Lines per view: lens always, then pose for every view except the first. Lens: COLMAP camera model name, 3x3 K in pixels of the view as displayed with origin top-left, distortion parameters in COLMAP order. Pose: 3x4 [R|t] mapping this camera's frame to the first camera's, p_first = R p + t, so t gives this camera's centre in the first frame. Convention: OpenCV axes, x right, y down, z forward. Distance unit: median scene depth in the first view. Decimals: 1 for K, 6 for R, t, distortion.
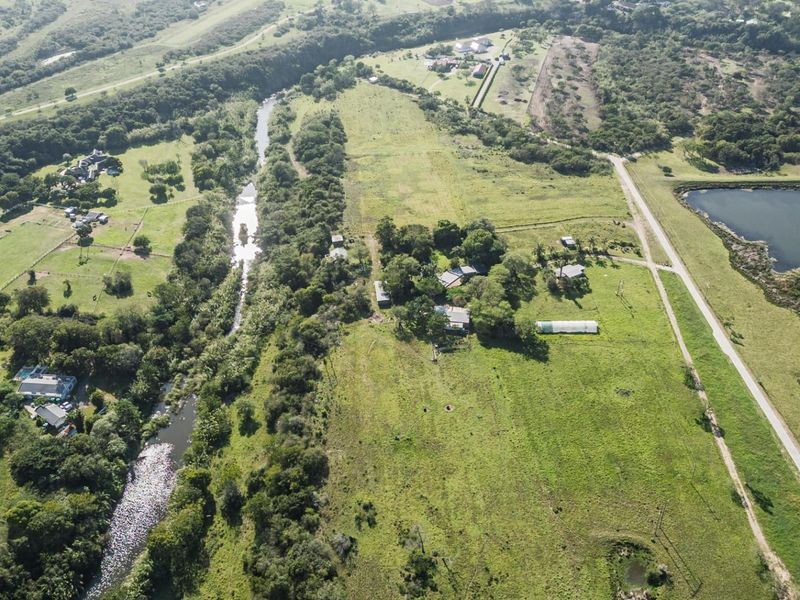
lens RADIAL K [[747.9, 0, 401.8], [0, 747.9, 298.5], [0, 0, 1]] dist [0.060140, 0.000000]
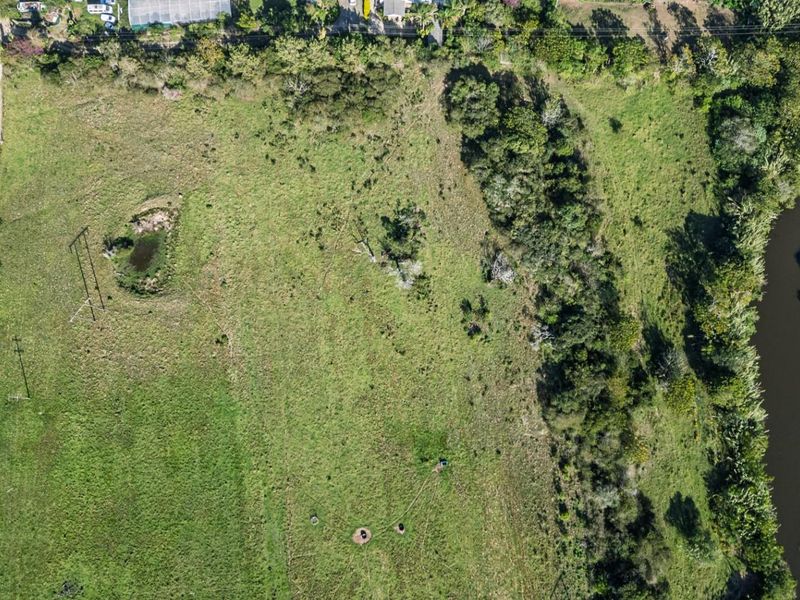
lens RADIAL K [[819.1, 0, 406.4], [0, 819.1, 286.4], [0, 0, 1]] dist [0.089751, 0.000000]
pose [[-0.998253, 0.051849, 0.028319, -0.002376], [0.003185, -0.431412, 0.902149, -0.337172], [0.058992, 0.900664, 0.430494, 0.468714]]
